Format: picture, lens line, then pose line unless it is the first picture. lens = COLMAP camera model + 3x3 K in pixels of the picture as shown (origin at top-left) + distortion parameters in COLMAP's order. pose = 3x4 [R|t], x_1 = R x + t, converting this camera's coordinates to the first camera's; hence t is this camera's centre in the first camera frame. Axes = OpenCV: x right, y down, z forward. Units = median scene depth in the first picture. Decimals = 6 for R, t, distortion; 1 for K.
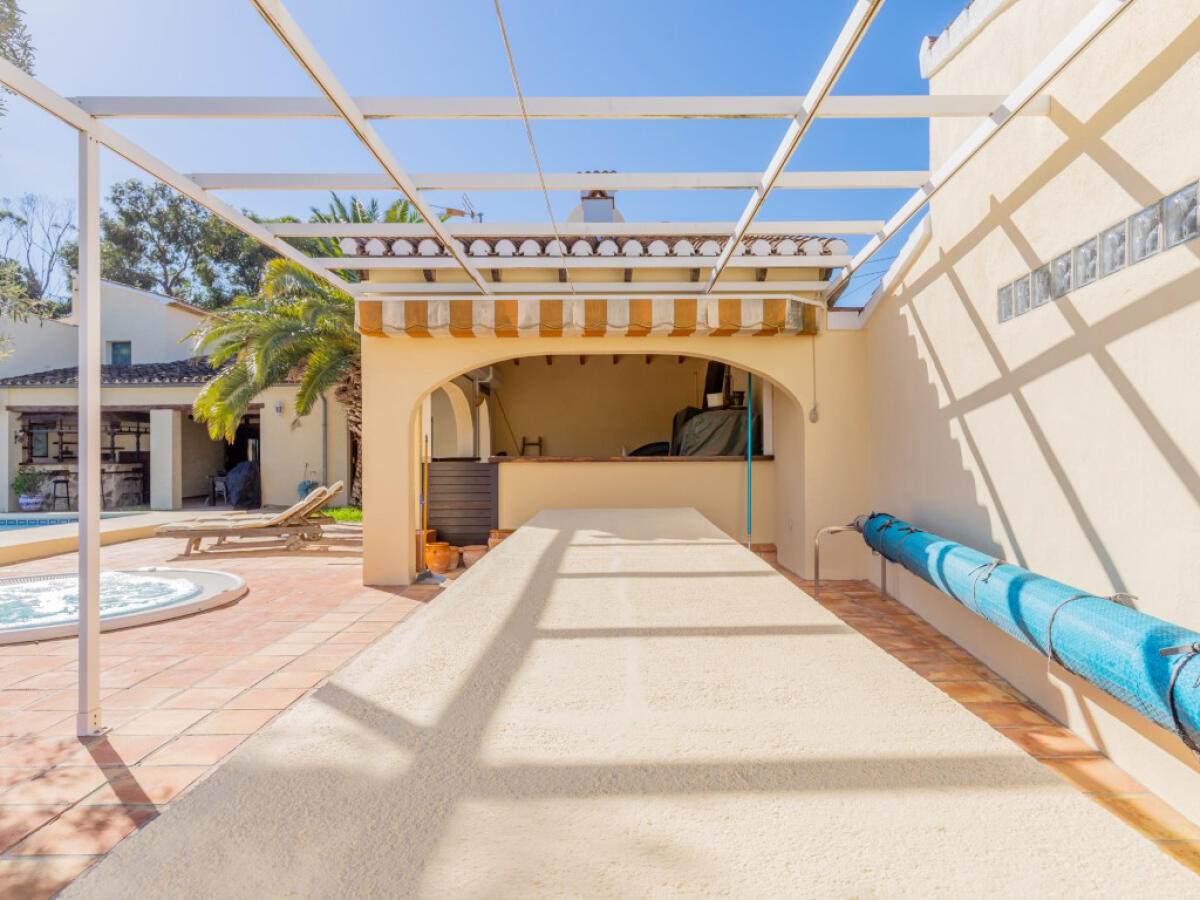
lens RADIAL K [[735.9, 0, 605.0], [0, 735.9, 428.7], [0, 0, 1]] dist [0.001196, 0.001191]
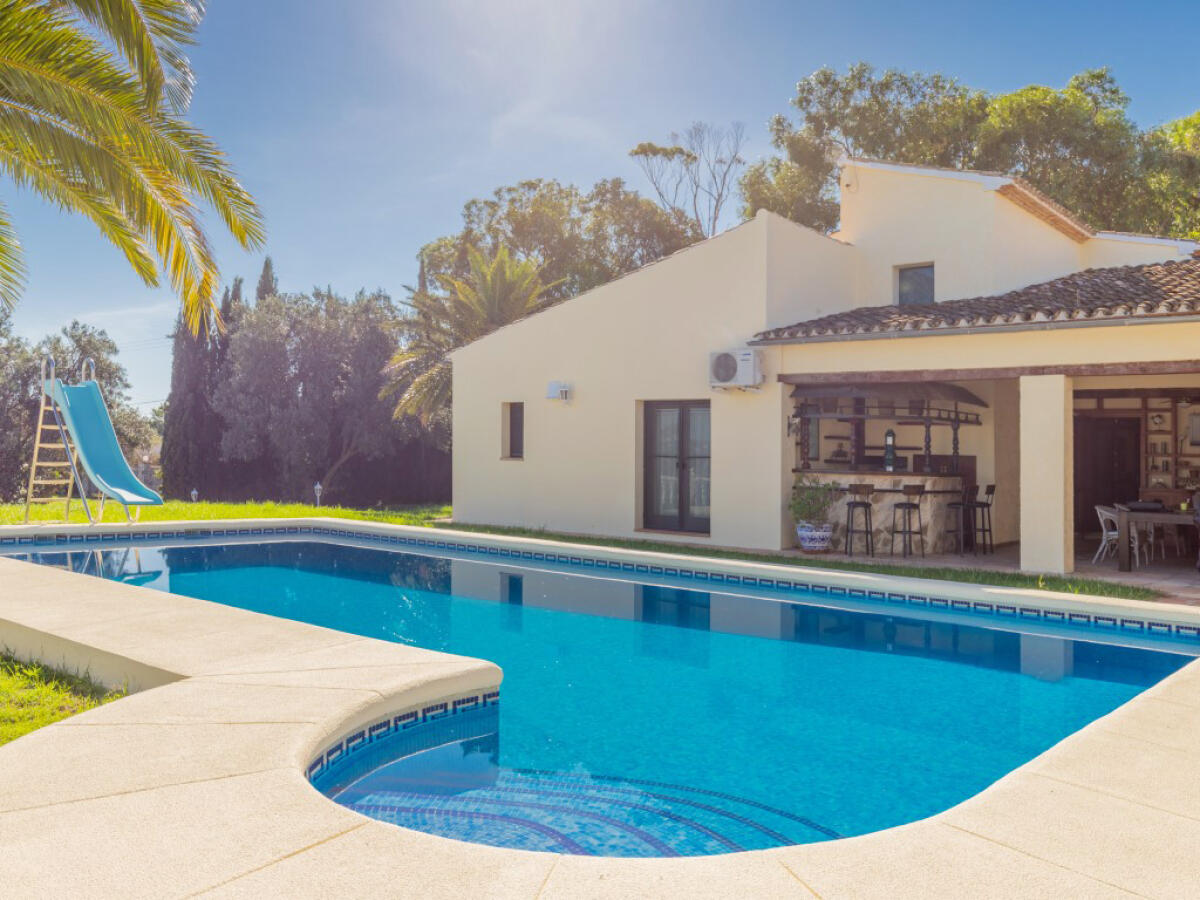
lens RADIAL K [[1027.4, 0, 600.0], [0, 1027.4, 450.0], [0, 0, 1]] dist [-0.001008, -0.004021]
pose [[0.757219, 0.027329, -0.652589, -0.337847], [-0.013173, 0.999560, 0.026575, 0.010020], [0.653028, -0.011526, 0.757246, 0.240283]]
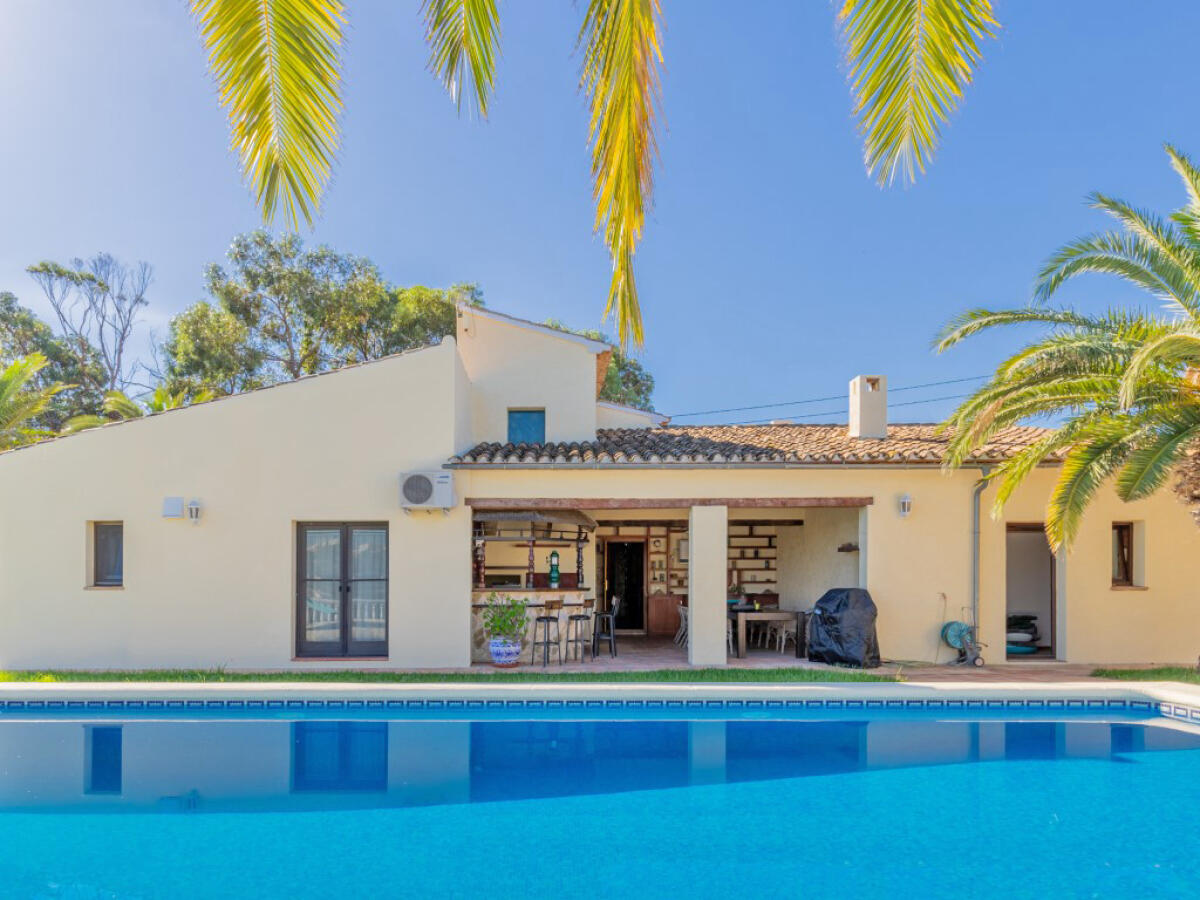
lens RADIAL K [[812.4, 0, 583.6], [0, 812.4, 557.6], [0, 0, 1]] dist [-0.000167, -0.001327]
pose [[0.999962, 0.008649, 0.000743, -0.650308], [-0.008650, 0.999960, 0.002246, 0.016221], [-0.000724, -0.002252, 0.999997, 0.280054]]
